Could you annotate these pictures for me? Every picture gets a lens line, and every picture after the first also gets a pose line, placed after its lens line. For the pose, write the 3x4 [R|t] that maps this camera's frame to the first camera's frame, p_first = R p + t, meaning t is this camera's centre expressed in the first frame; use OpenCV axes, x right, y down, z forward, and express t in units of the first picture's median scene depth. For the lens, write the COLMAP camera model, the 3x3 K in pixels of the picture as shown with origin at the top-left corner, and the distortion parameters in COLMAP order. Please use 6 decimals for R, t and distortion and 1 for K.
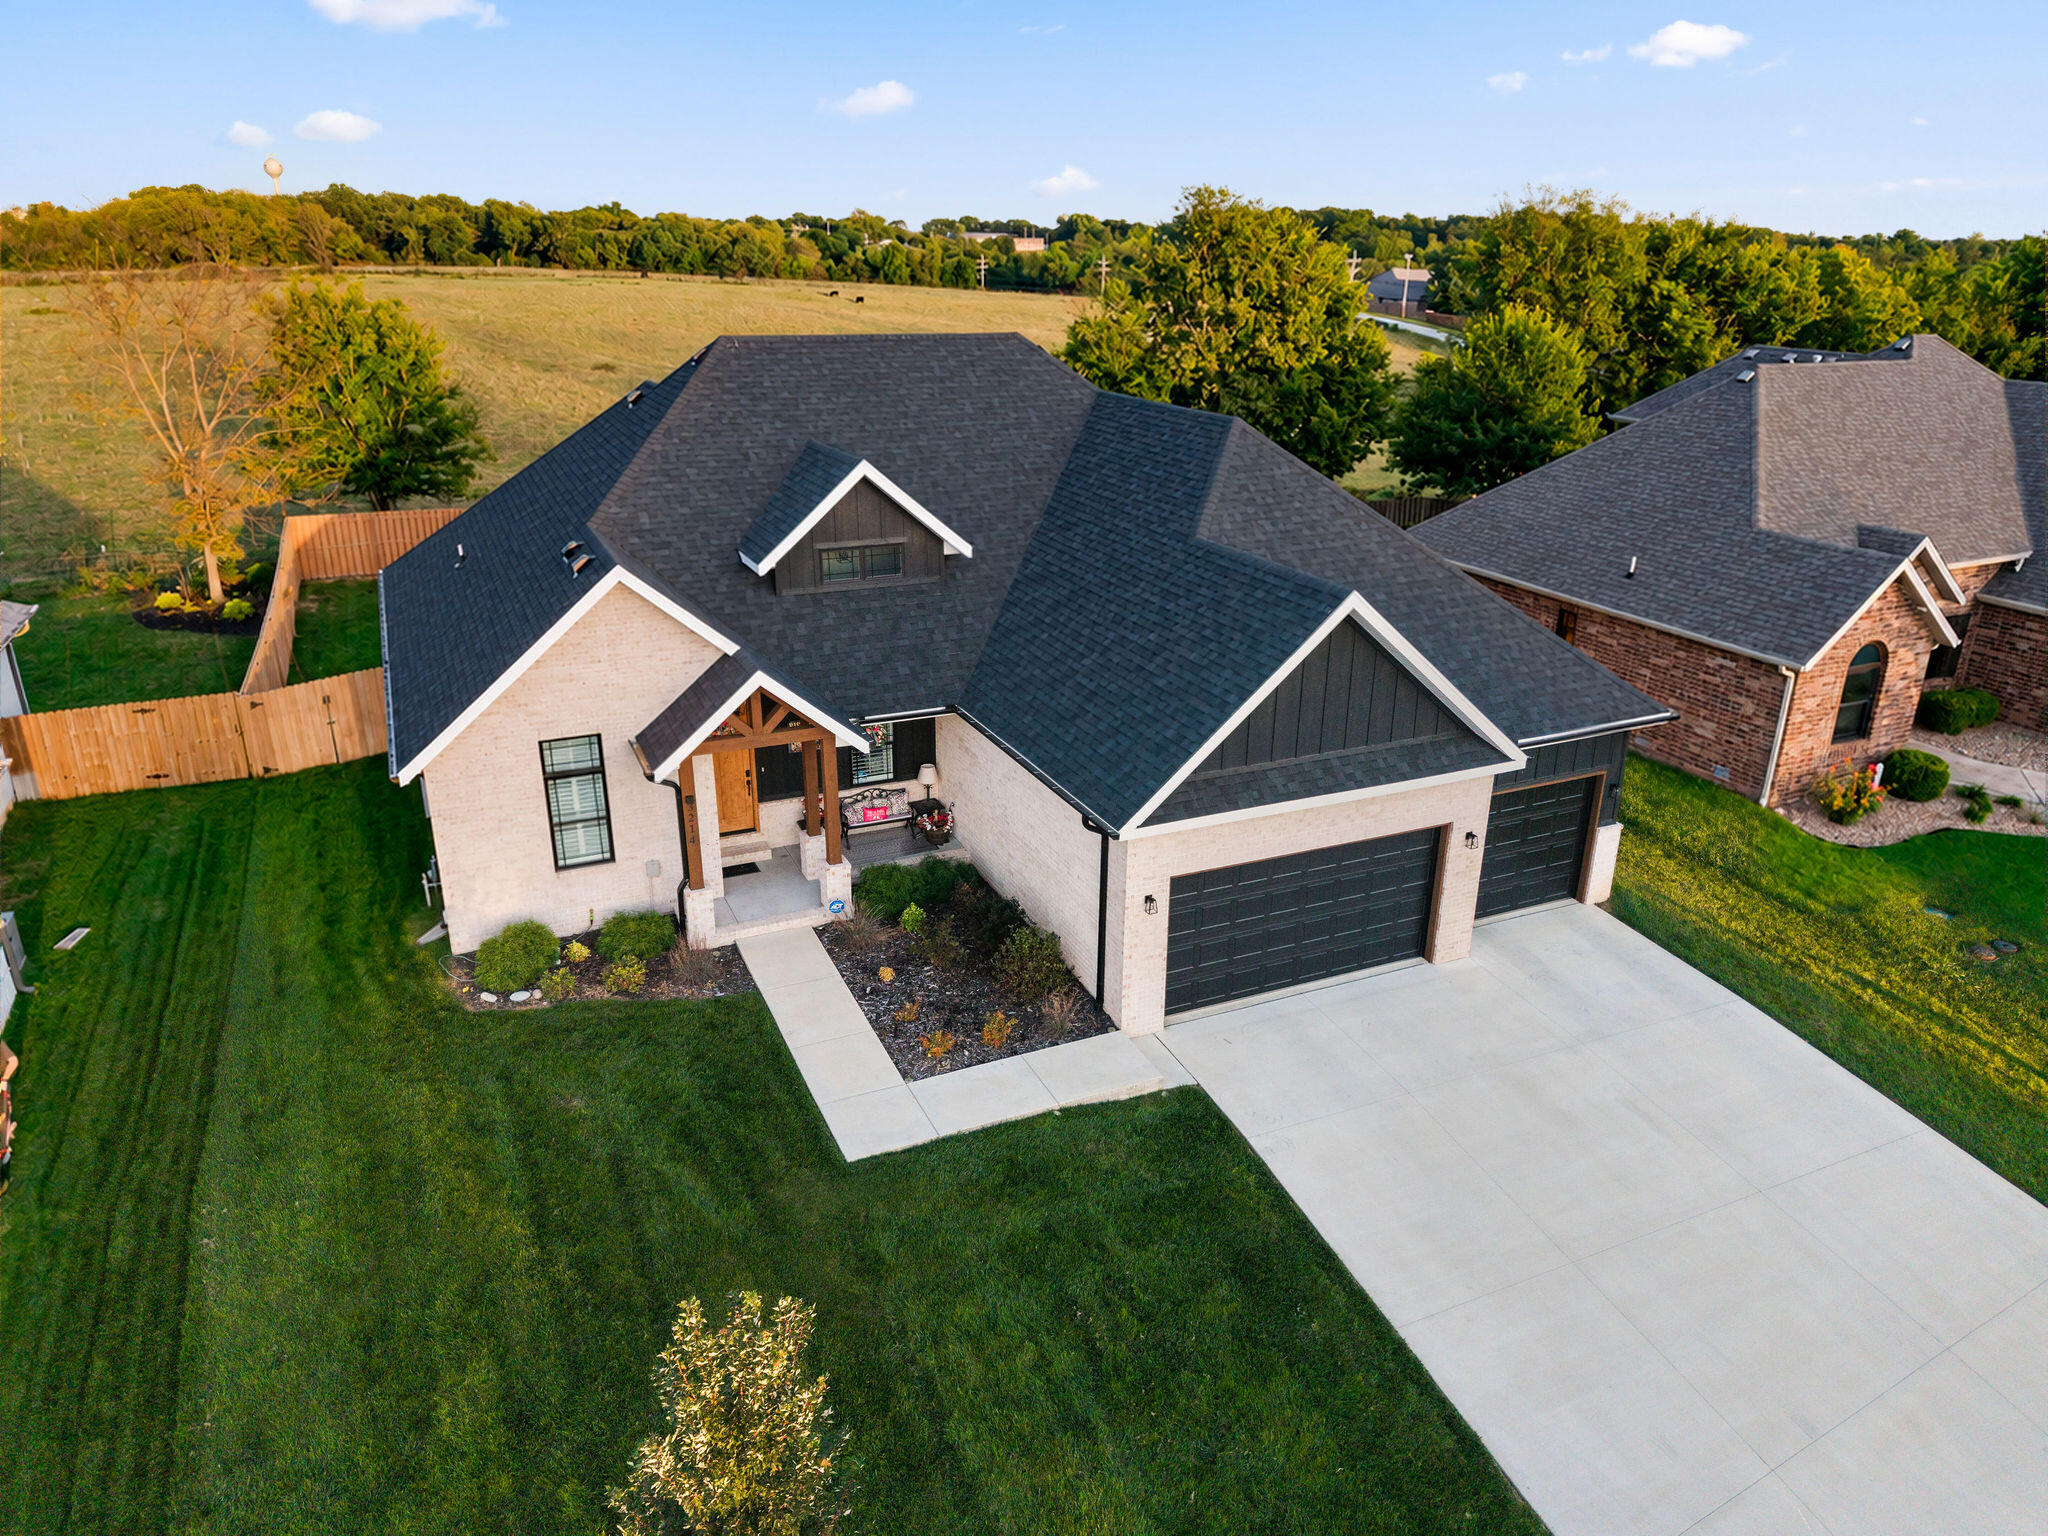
lens RADIAL K [[1371.2, 0, 1024.0], [0, 1371.2, 768.0], [0, 0, 1]] dist [0.006272, -0.003120]
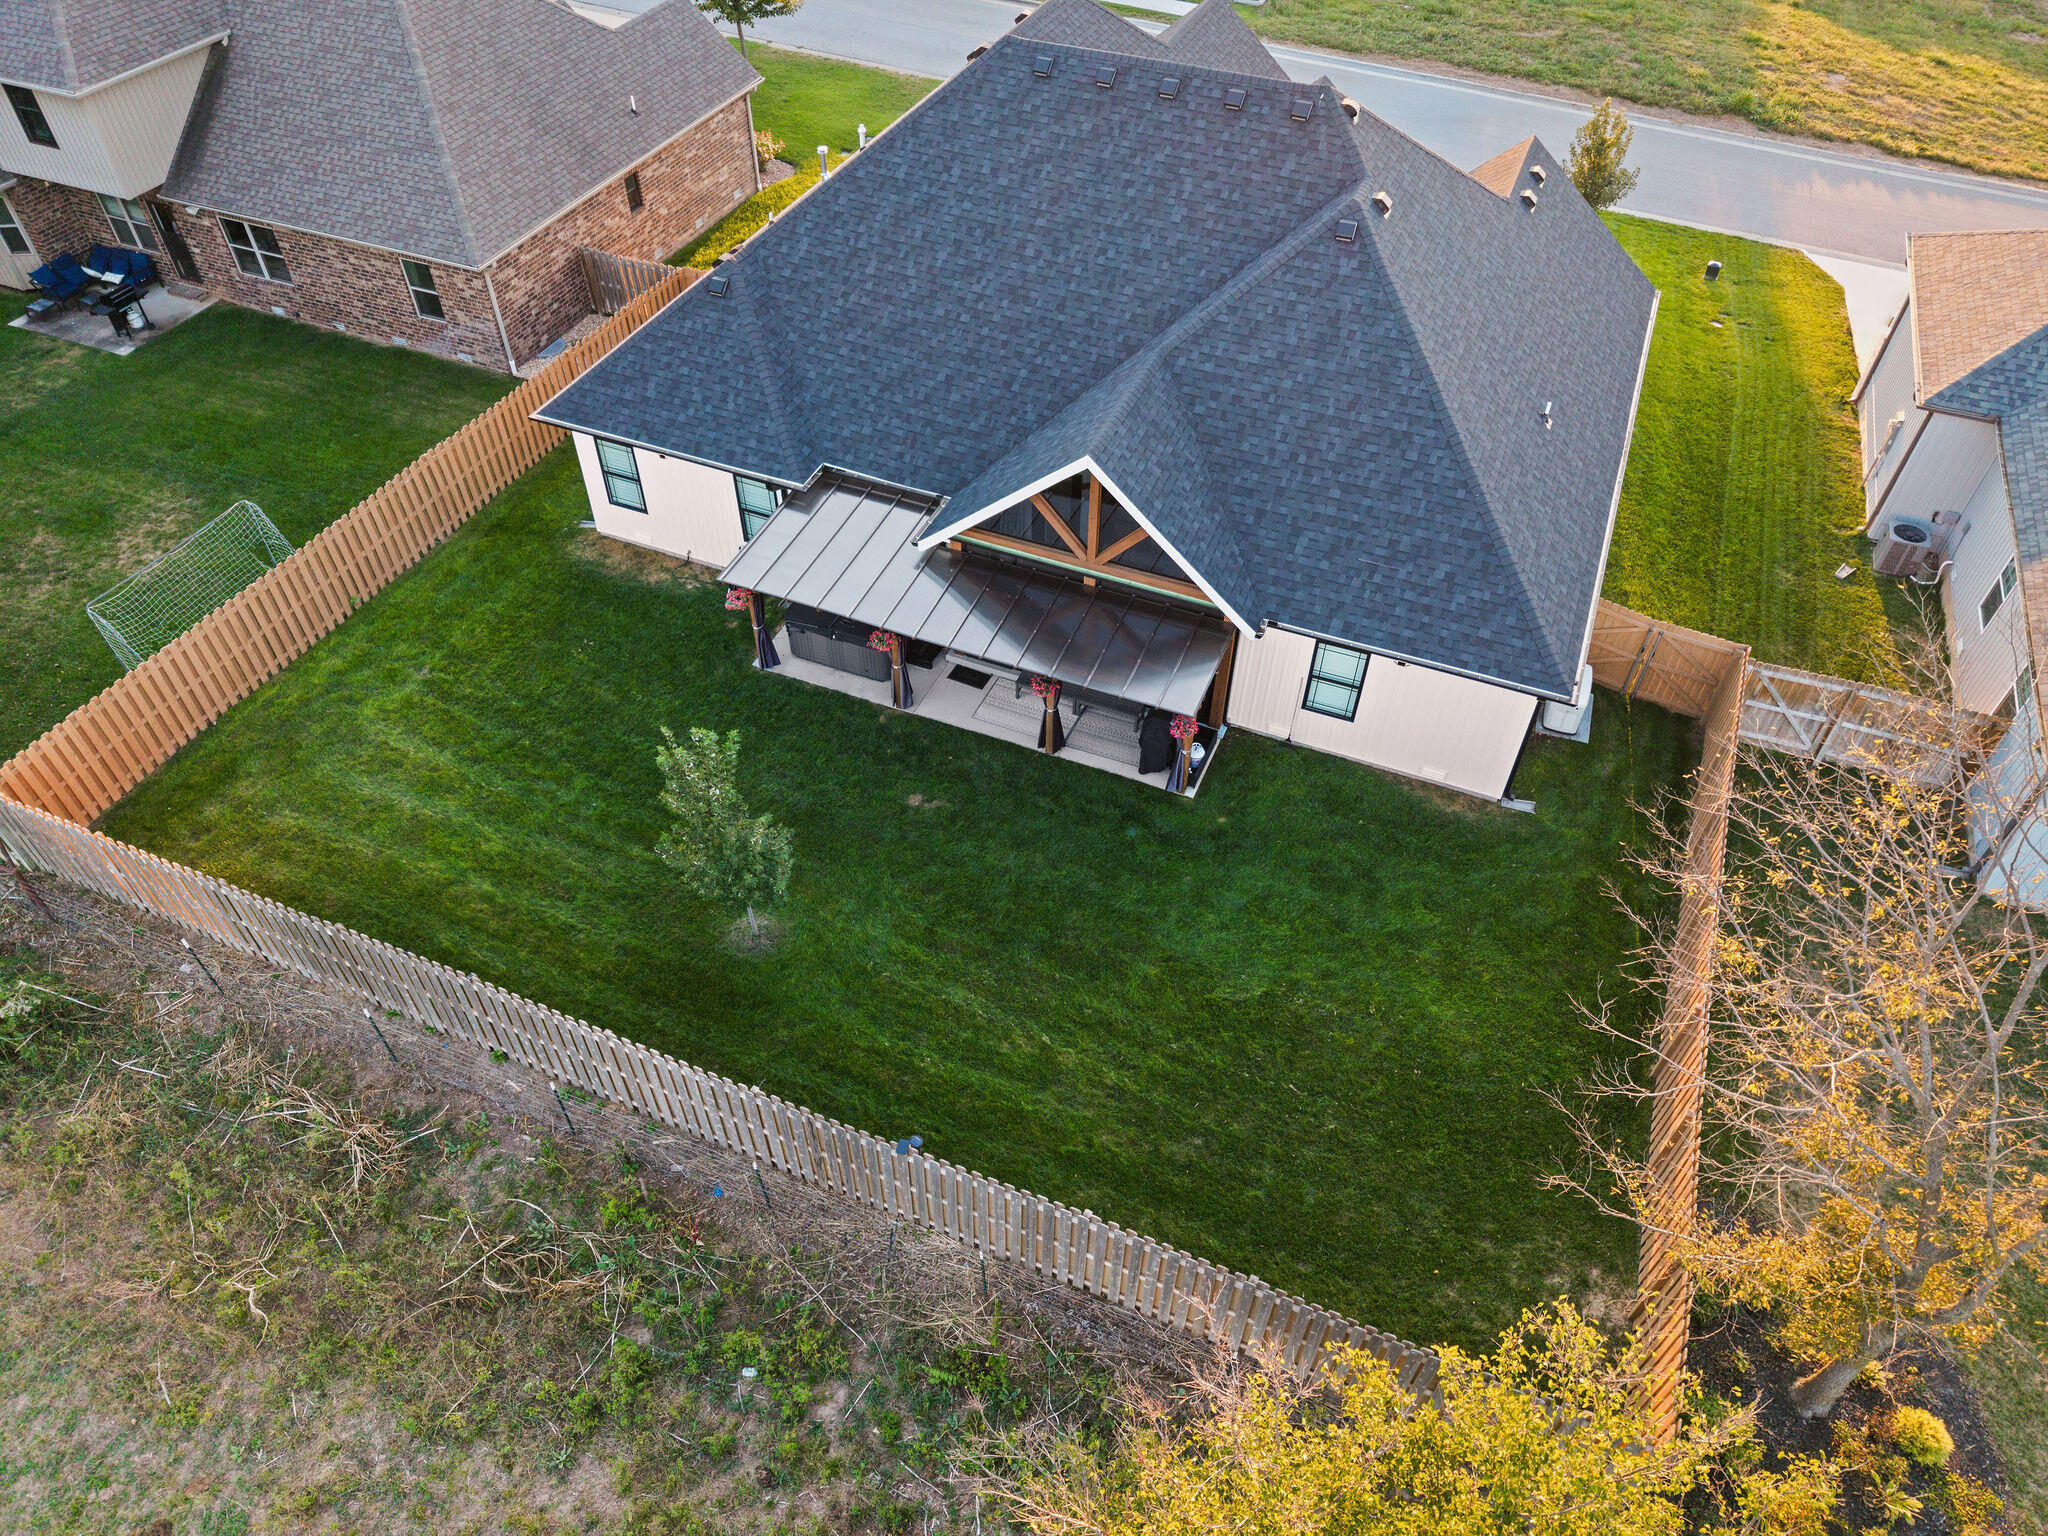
lens RADIAL K [[1371.2, 0, 1024.0], [0, 1371.2, 768.0], [0, 0, 1]] dist [0.006272, -0.003120]
pose [[-0.686168, -0.532470, 0.495630, -0.832795], [0.243952, 0.473442, 0.846369, -0.991960], [-0.685318, 0.701661, -0.194964, 1.763782]]
